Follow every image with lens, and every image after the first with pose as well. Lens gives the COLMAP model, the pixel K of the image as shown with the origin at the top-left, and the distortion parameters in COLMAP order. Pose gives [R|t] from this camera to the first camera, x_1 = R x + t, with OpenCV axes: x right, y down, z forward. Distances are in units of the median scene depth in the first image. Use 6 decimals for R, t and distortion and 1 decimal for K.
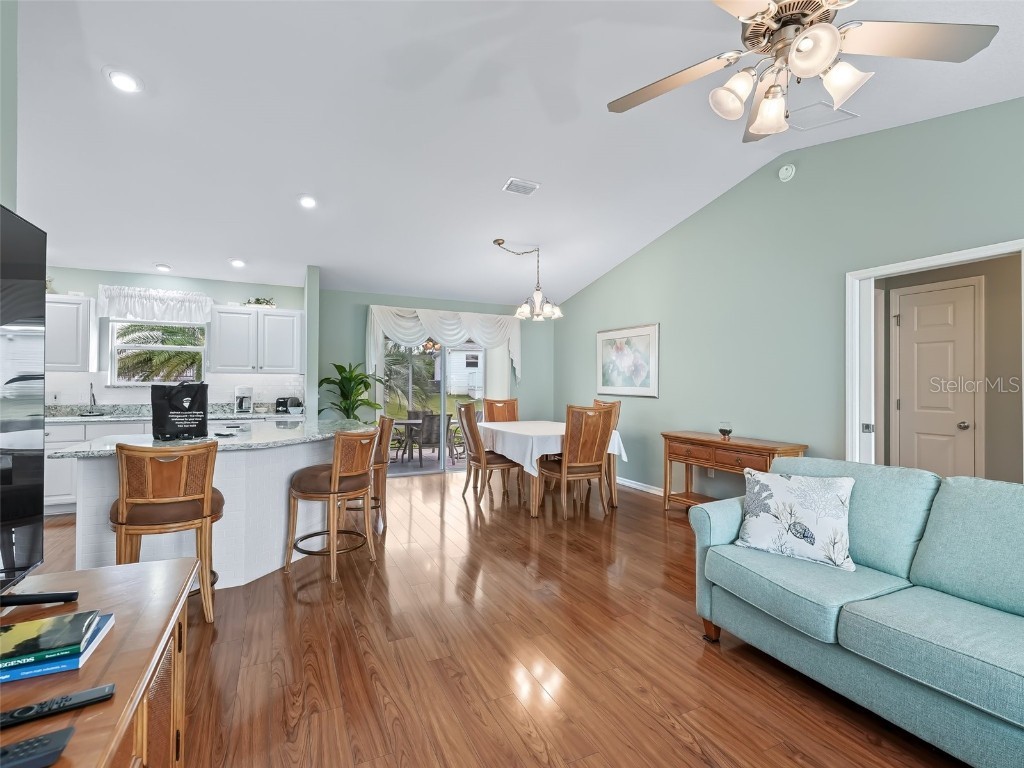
lens RADIAL K [[477.1, 0, 529.5], [0, 477.1, 378.4], [0, 0, 1]] dist [-0.003380, 0.000226]
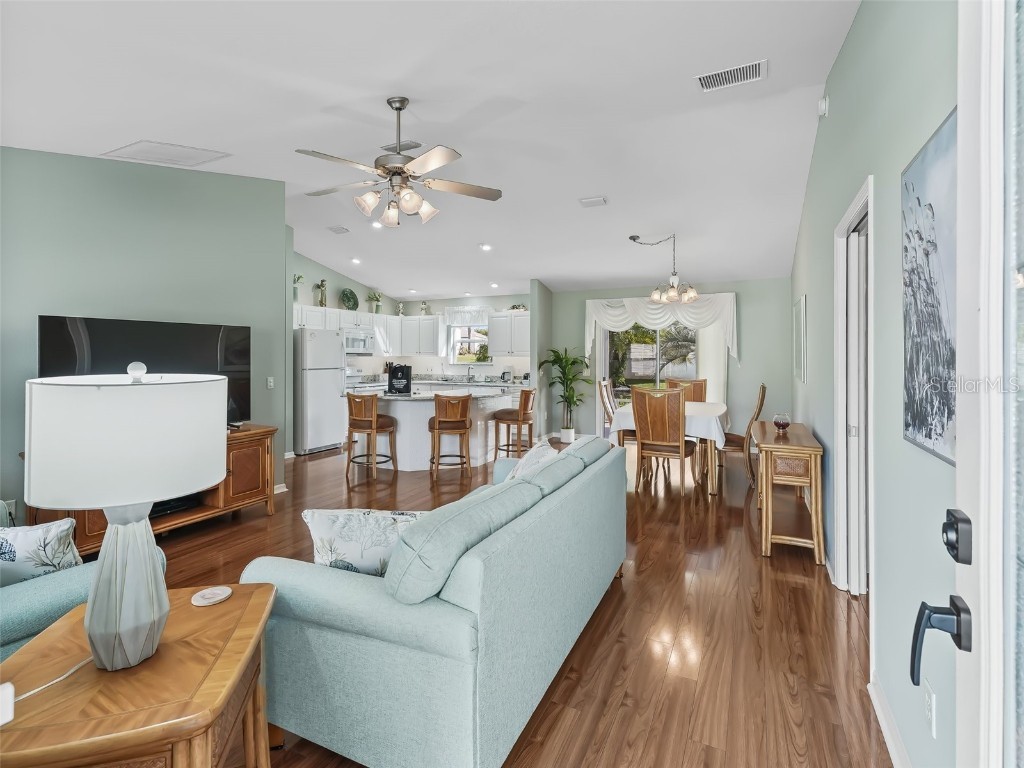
lens RADIAL K [[477.1, 0, 476.7], [0, 477.1, 360.4], [0, 0, 1]] dist [-0.003380, 0.000226]
pose [[0.568650, 0.000803, -0.822579, 0.591885], [0.013057, 0.999865, 0.010002, -0.014199], [0.822476, -0.016429, 0.568563, 0.074824]]
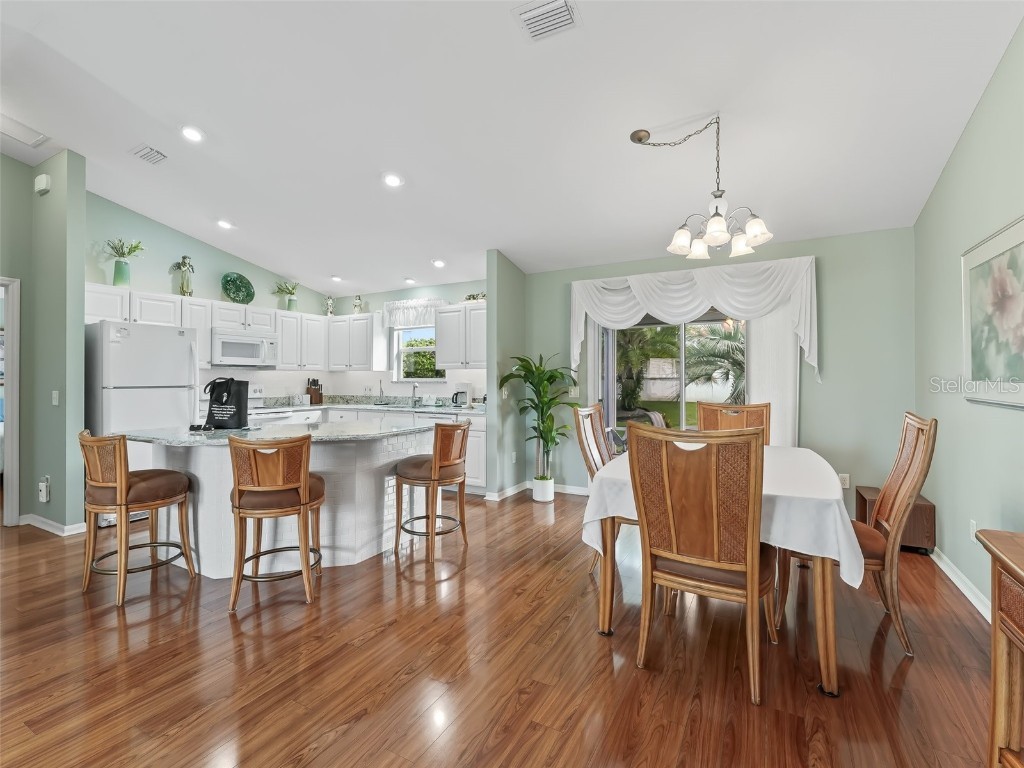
lens RADIAL K [[477.1, 0, 490.4], [0, 477.1, 376.1], [0, 0, 1]] dist [-0.003380, 0.000226]
pose [[0.558947, -0.009541, -0.829148, 0.298934], [0.014504, 0.999893, -0.001728, 0.007168], [0.829076, -0.011060, 0.559026, 0.485861]]
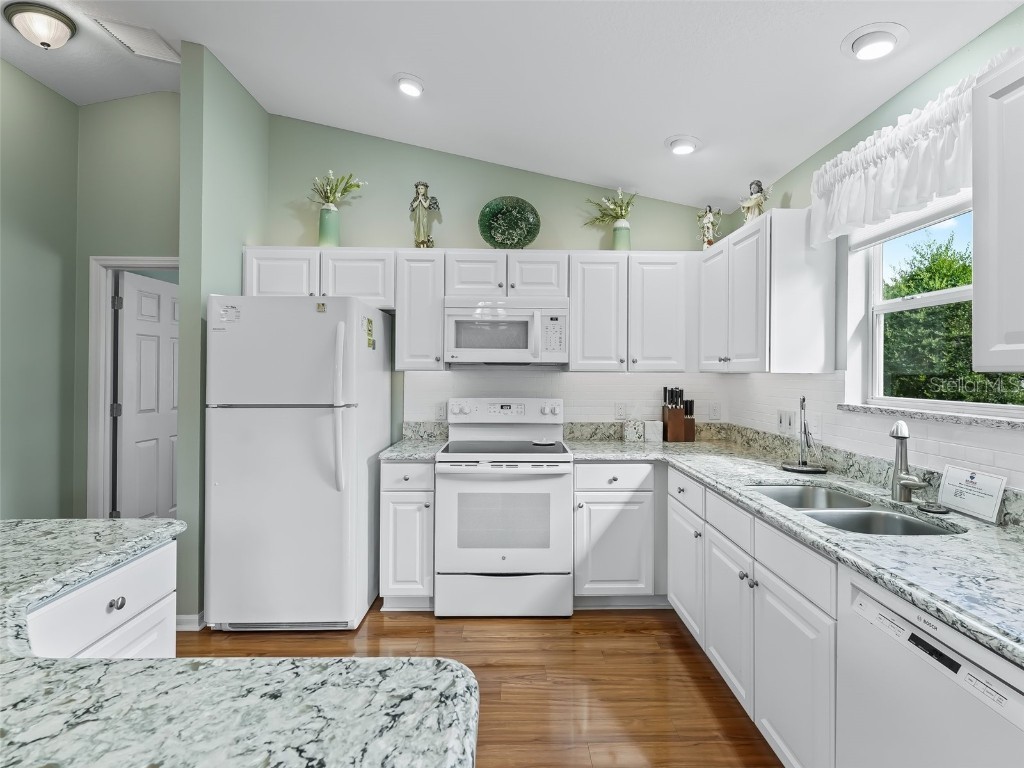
lens RADIAL K [[506.8, 0, 511.1], [0, 506.8, 370.7], [0, 0, 1]] dist [0.014339, -0.002621]
pose [[-0.417821, -0.007876, -0.908495, -0.341057], [0.005308, 0.999924, -0.011110, -0.010646], [0.908514, -0.009464, -0.417747, 0.883999]]
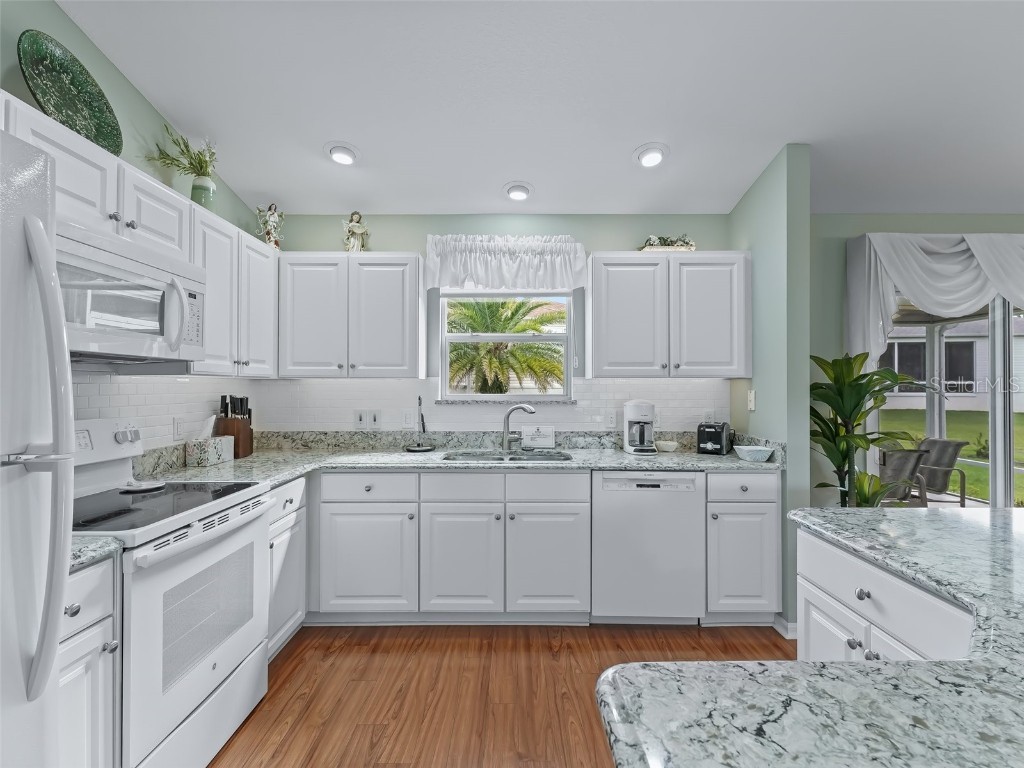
lens RADIAL K [[506.8, 0, 509.7], [0, 506.8, 383.5], [0, 0, 1]] dist [0.014339, -0.002621]
pose [[0.904210, -0.007376, -0.427024, -0.501245], [0.008947, 0.999959, 0.001671, -0.006698], [0.426994, -0.005332, 0.904239, 0.429096]]
